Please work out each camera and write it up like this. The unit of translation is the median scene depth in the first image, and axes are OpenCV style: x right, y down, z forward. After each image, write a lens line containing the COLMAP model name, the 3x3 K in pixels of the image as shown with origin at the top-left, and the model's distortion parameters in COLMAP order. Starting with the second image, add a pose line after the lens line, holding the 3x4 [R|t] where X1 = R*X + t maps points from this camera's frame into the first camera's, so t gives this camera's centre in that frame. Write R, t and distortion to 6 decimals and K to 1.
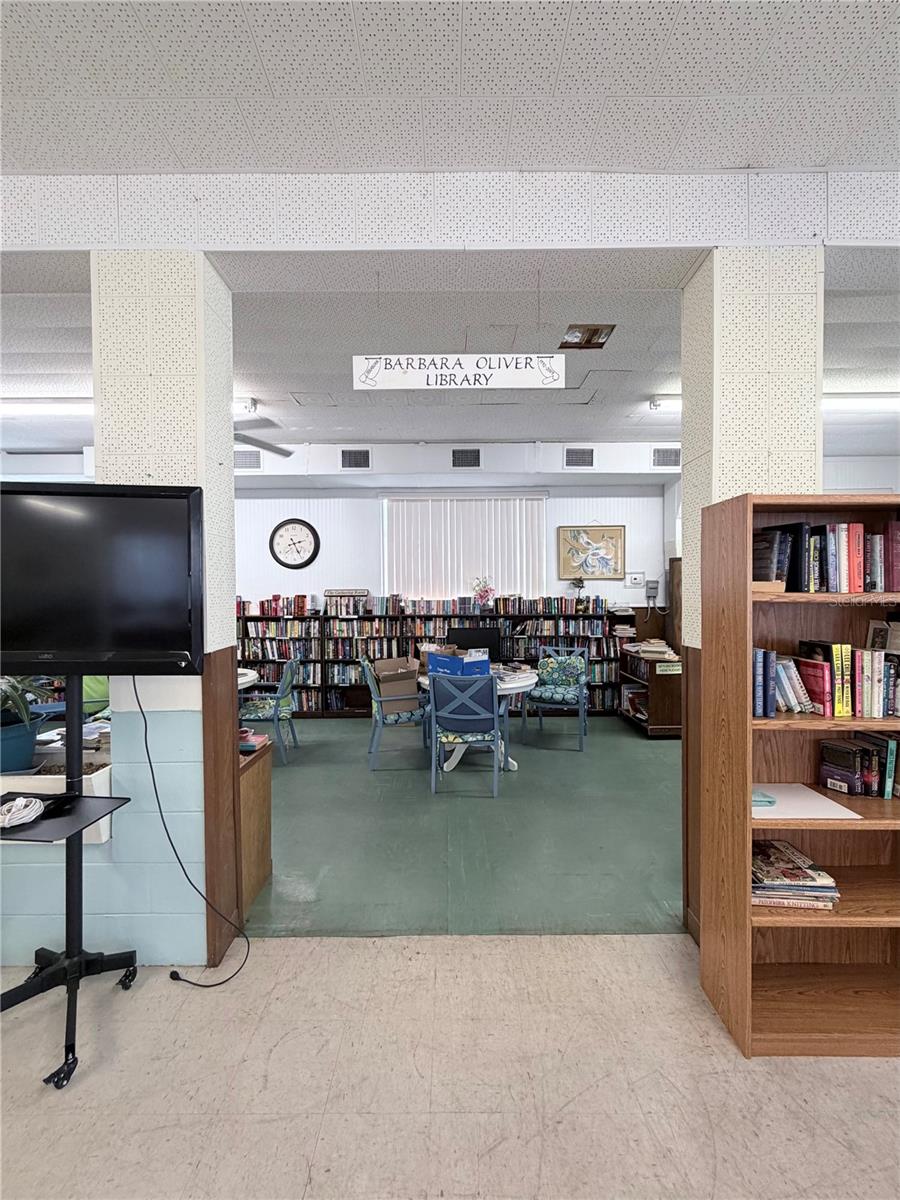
lens RADIAL K [[481.8, 0, 451.3], [0, 481.8, 597.9], [0, 0, 1]] dist [0.000978, 0.000037]
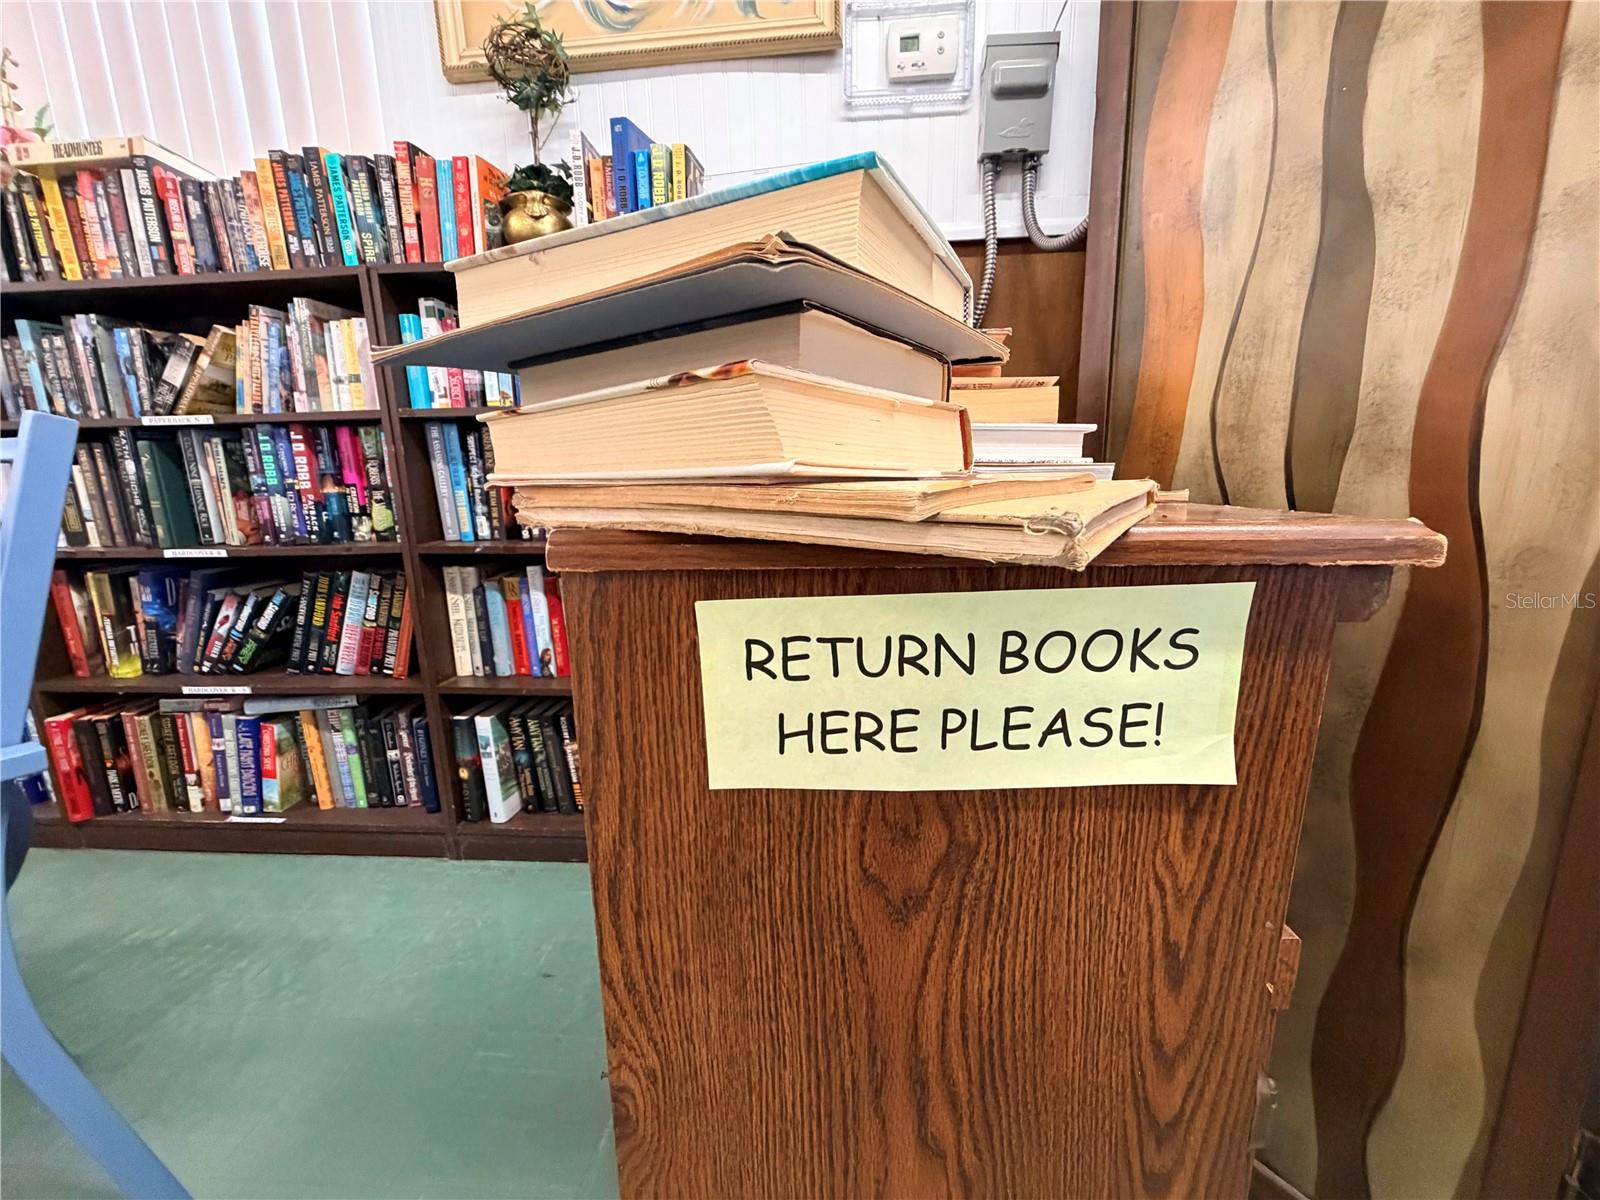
lens RADIAL K [[642.4, 0, 801.5], [0, 642.4, 603.5], [0, 0, 1]] dist [0.000978, 0.000037]
pose [[0.998160, -0.002525, -0.060577, 0.364994], [0.014137, 0.981286, 0.192036, 0.101336], [0.058959, -0.192539, 0.979516, 0.771705]]
